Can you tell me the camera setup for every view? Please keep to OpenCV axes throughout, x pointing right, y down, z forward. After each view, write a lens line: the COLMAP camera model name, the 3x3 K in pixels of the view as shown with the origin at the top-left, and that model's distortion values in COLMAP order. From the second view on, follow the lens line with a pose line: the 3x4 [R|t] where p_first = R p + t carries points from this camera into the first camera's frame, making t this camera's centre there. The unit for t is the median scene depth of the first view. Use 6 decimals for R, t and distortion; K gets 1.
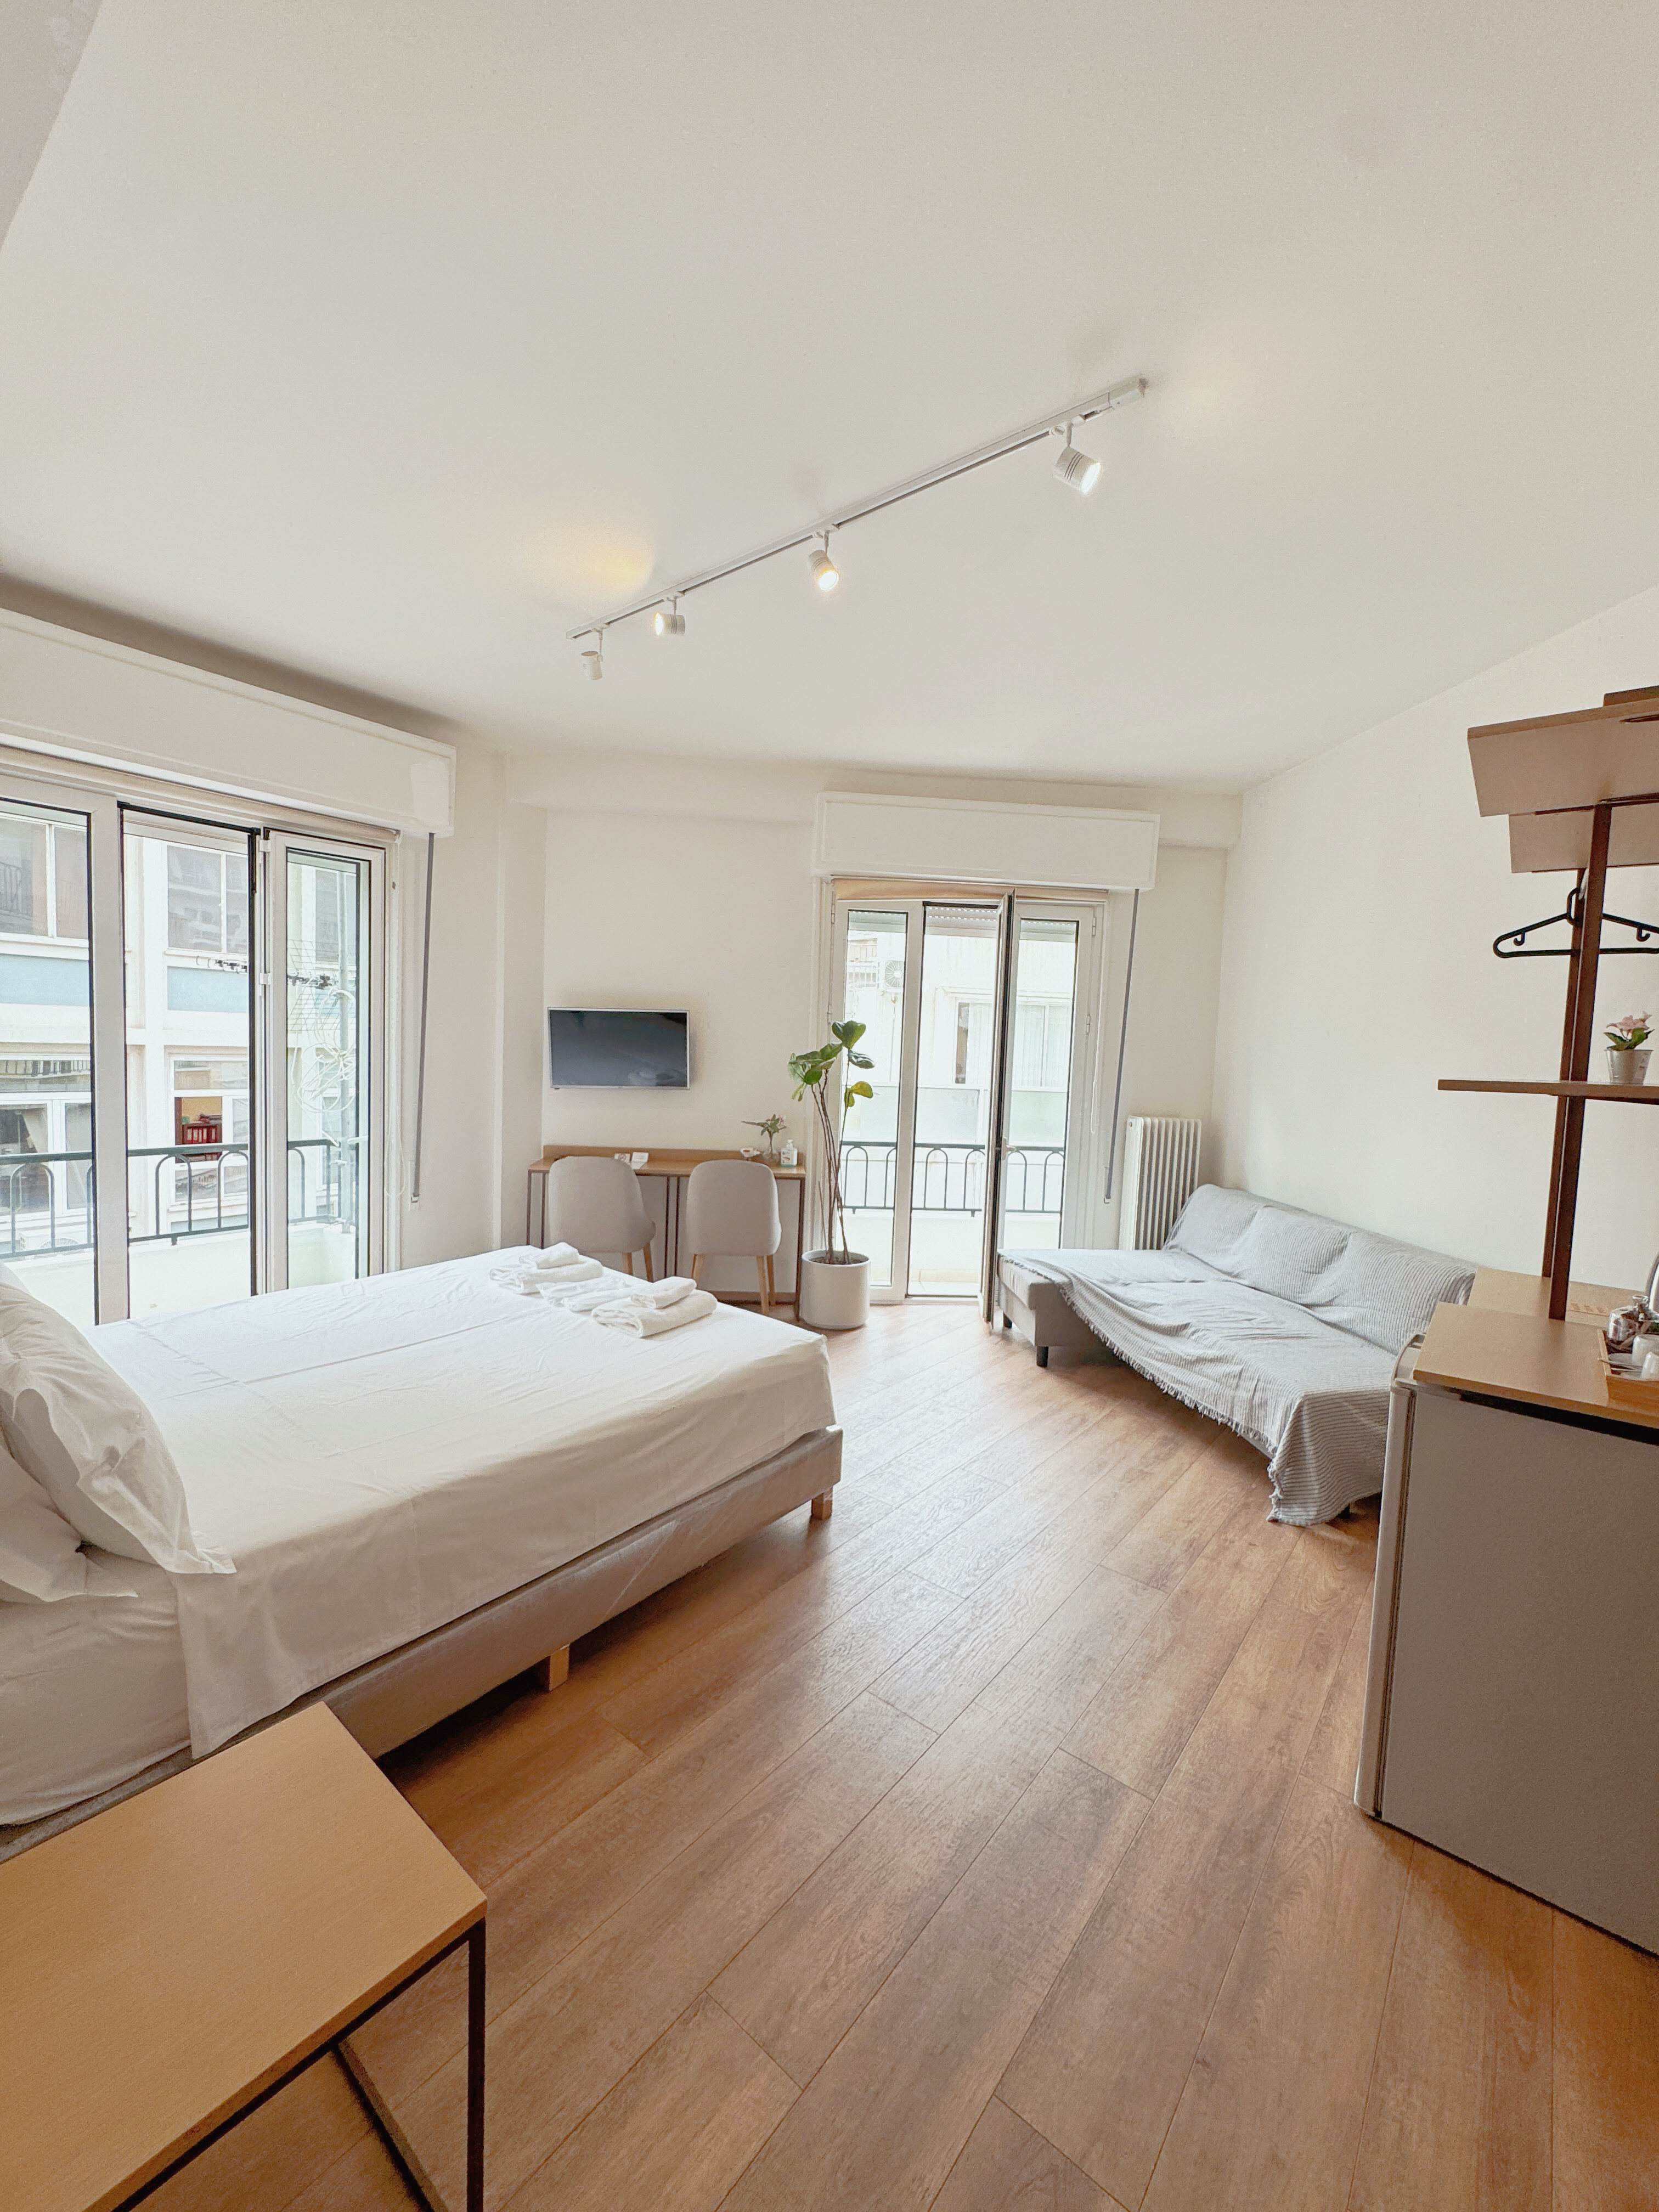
lens RADIAL K [[884.3, 0, 832.1], [0, 884.3, 1101.6], [0, 0, 1]] dist [-0.006356, 0.001192]
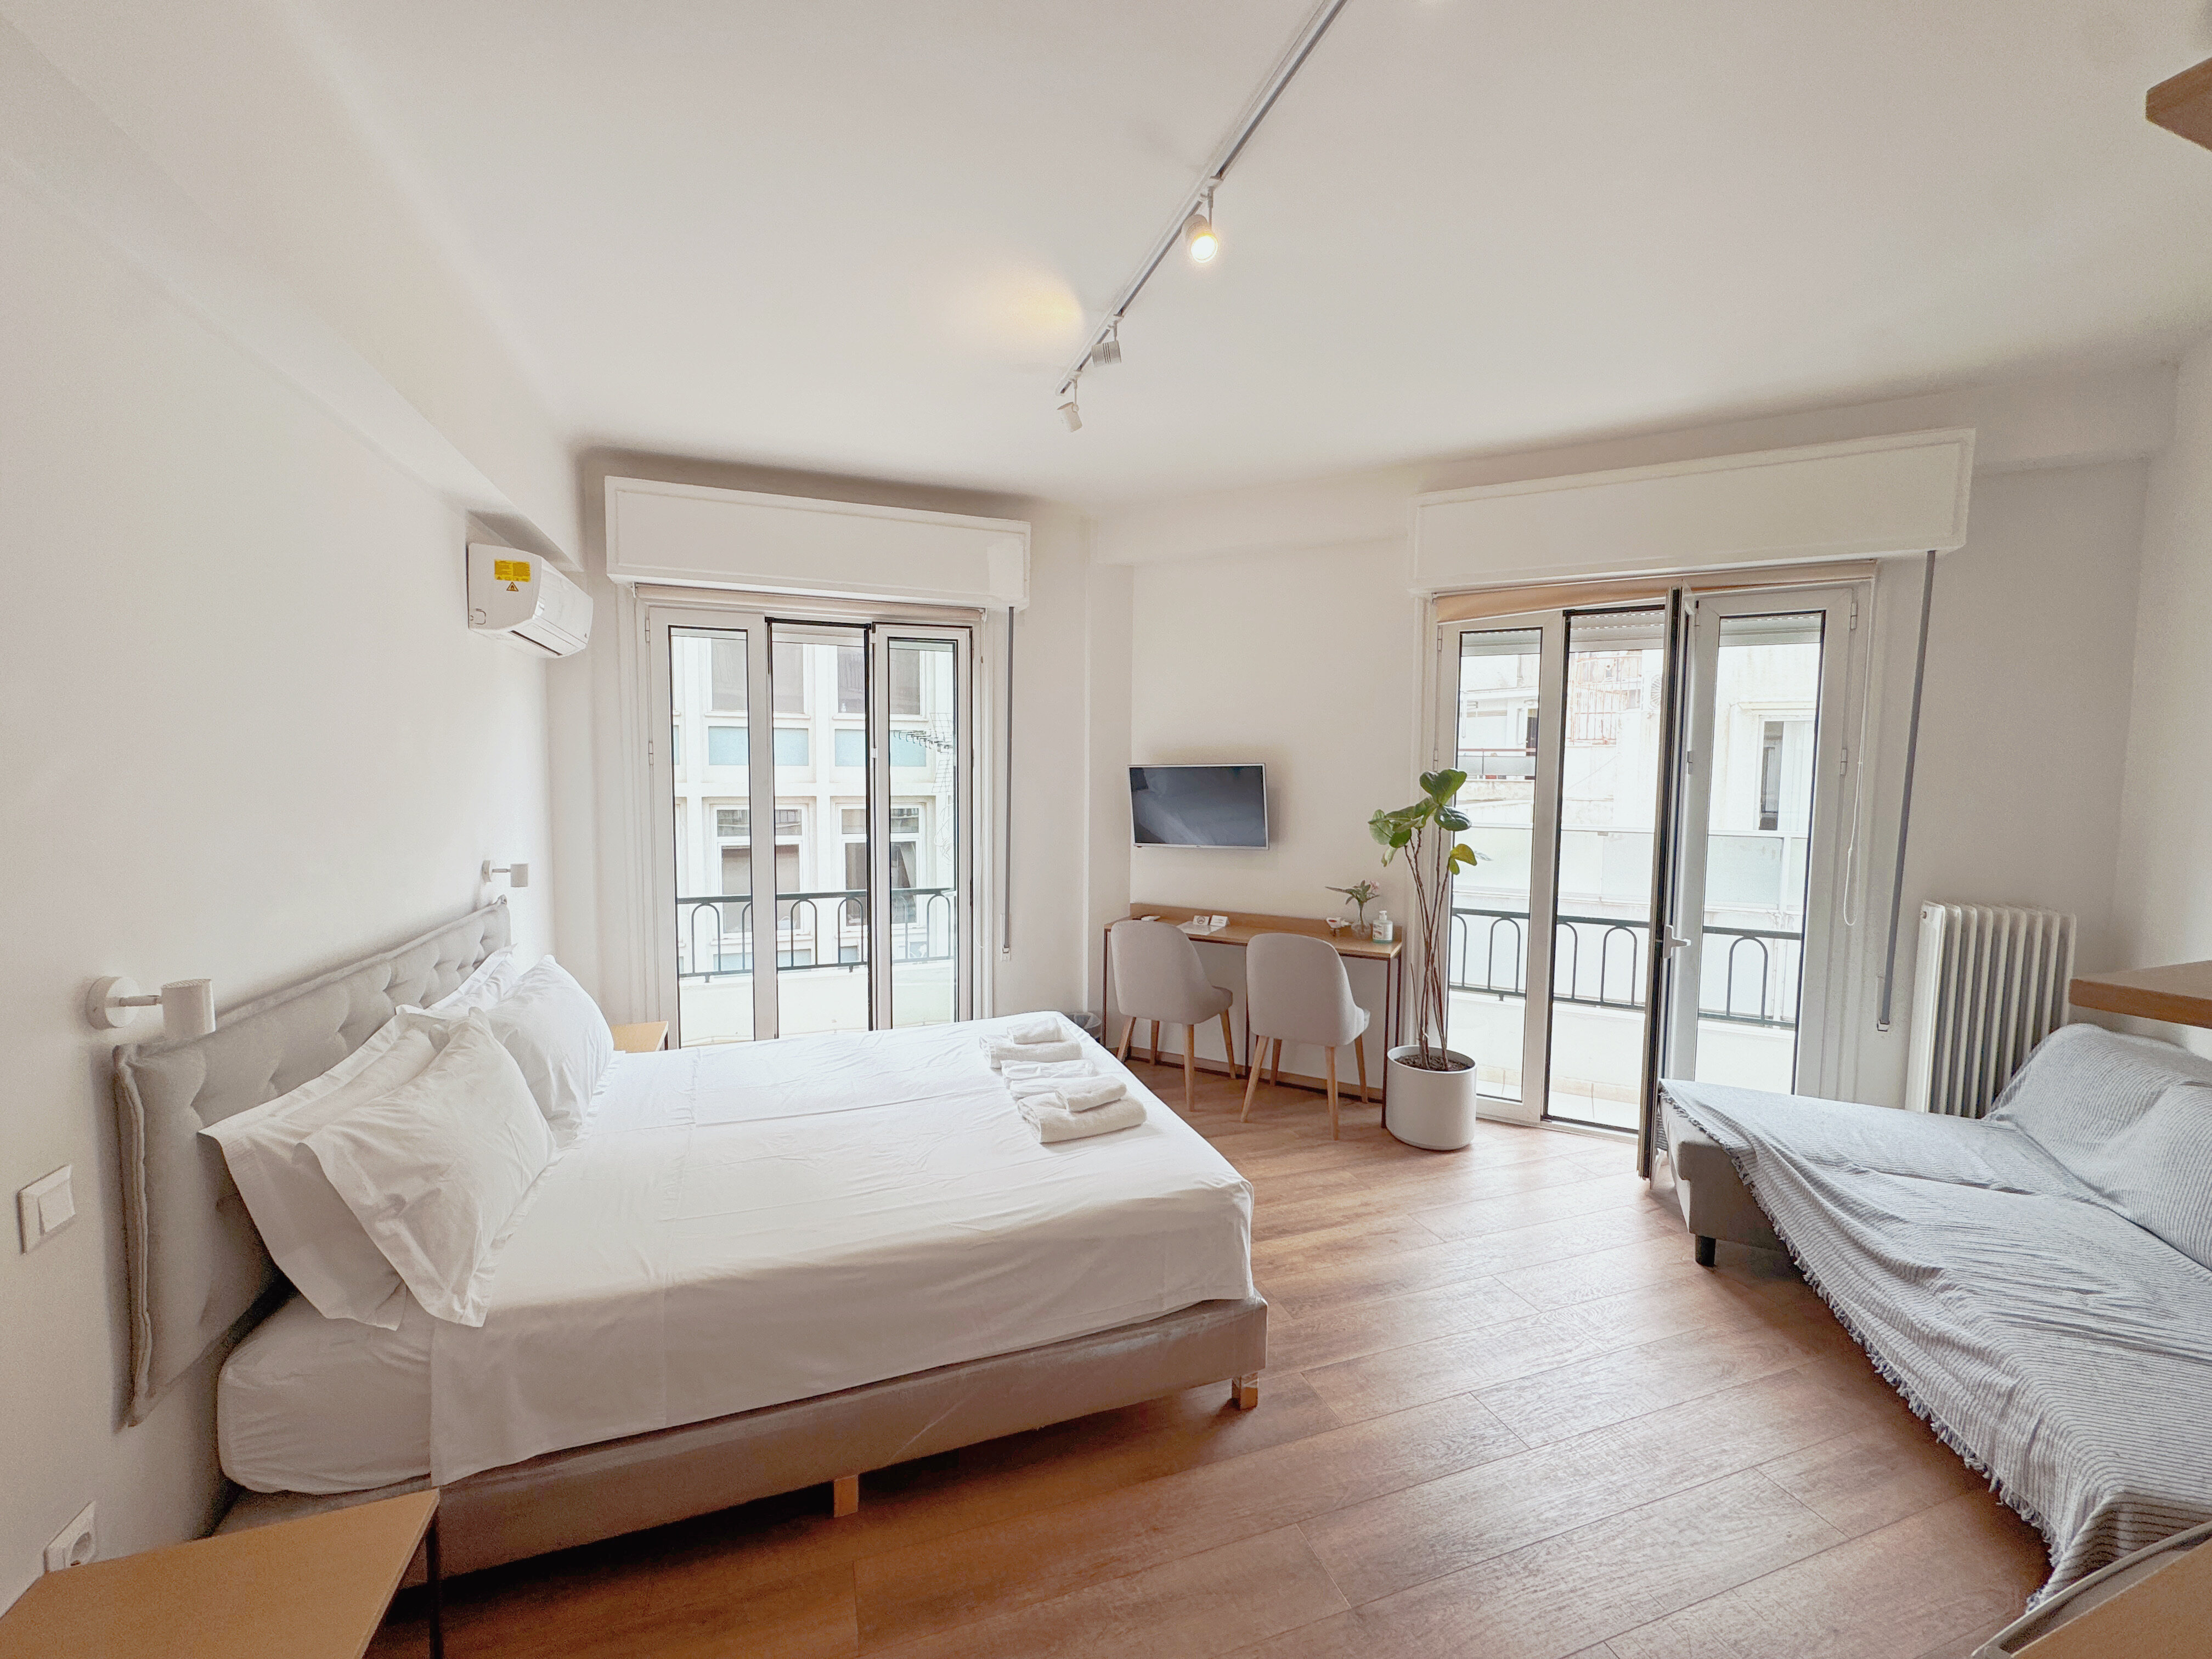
lens RADIAL K [[884.3, 0, 1101.8], [0, 884.3, 826.5], [0, 0, 1]] dist [-0.006356, 0.001192]
pose [[0.848605, 0.004266, -0.529010, 0.221370], [-0.009301, 0.999933, -0.006857, -0.037955], [0.528945, 0.010739, 0.848588, 0.177162]]
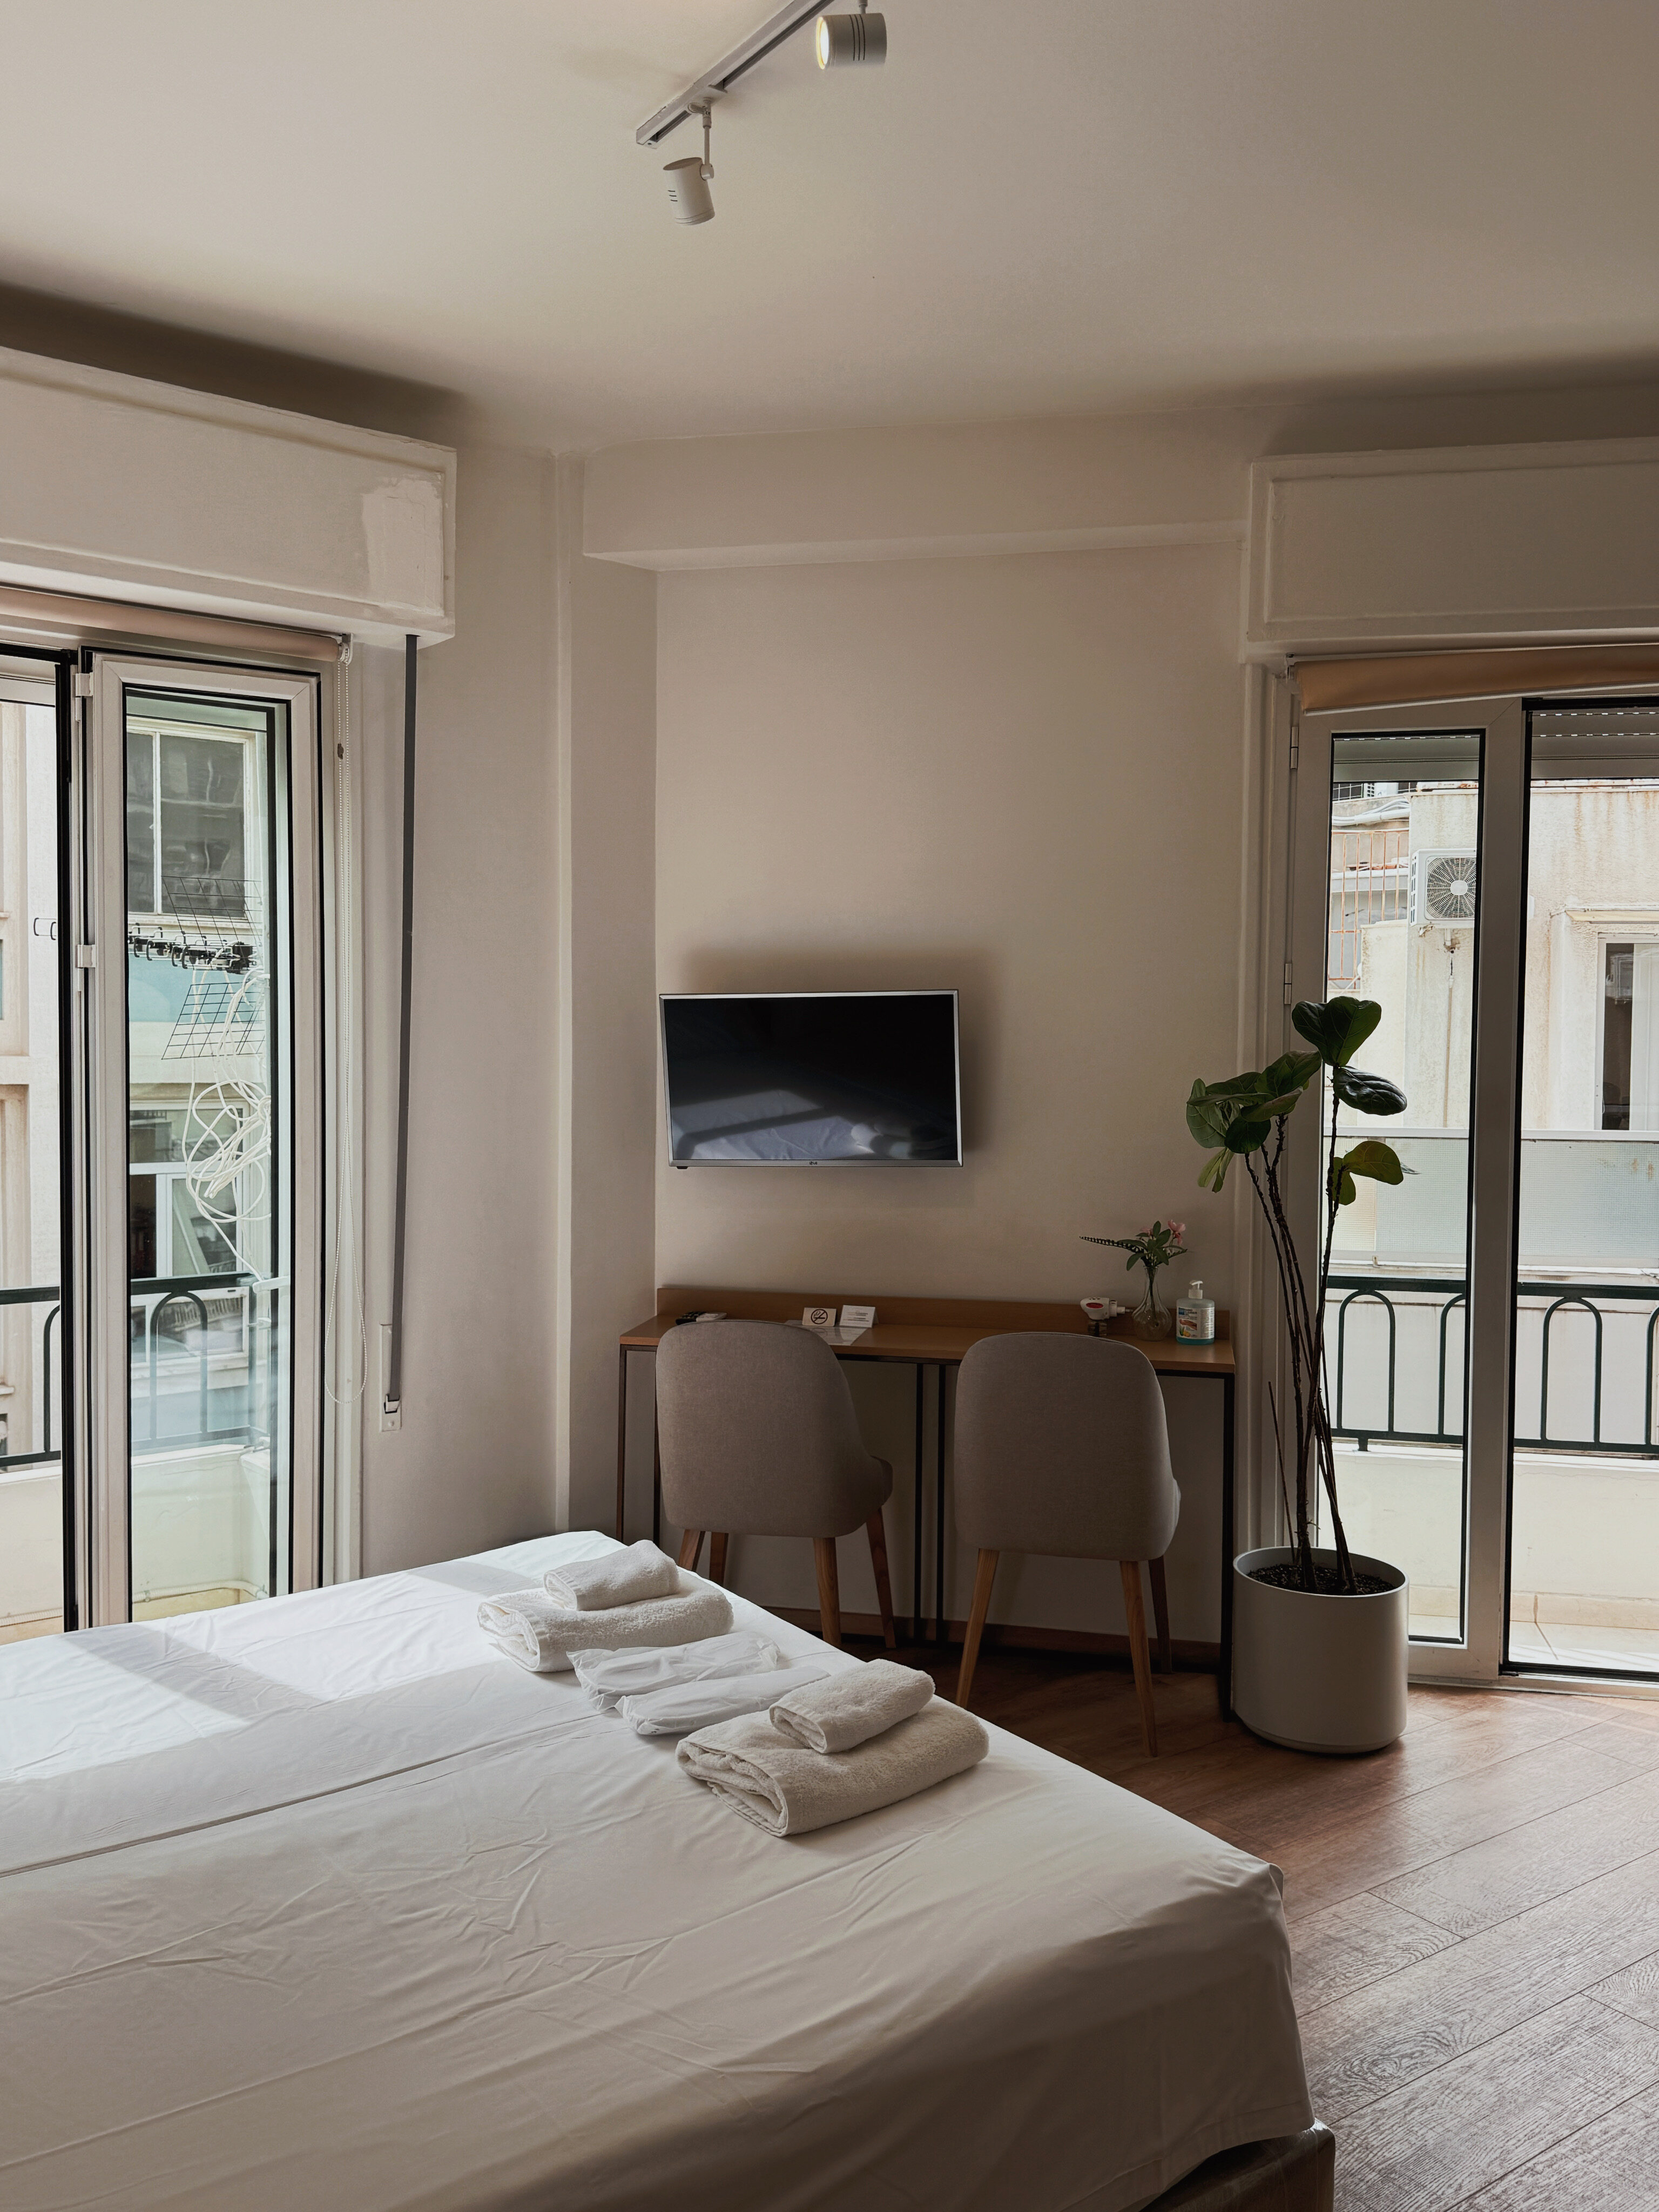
lens RADIAL K [[1746.6, 0, 816.7], [0, 1746.6, 1105.4], [0, 0, 1]] dist [0.071447, -0.105616]
pose [[0.961735, -0.019800, -0.273265, 0.010700], [0.010822, 0.999352, -0.034323, -0.018463], [0.273768, 0.030052, 0.961326, 0.174014]]
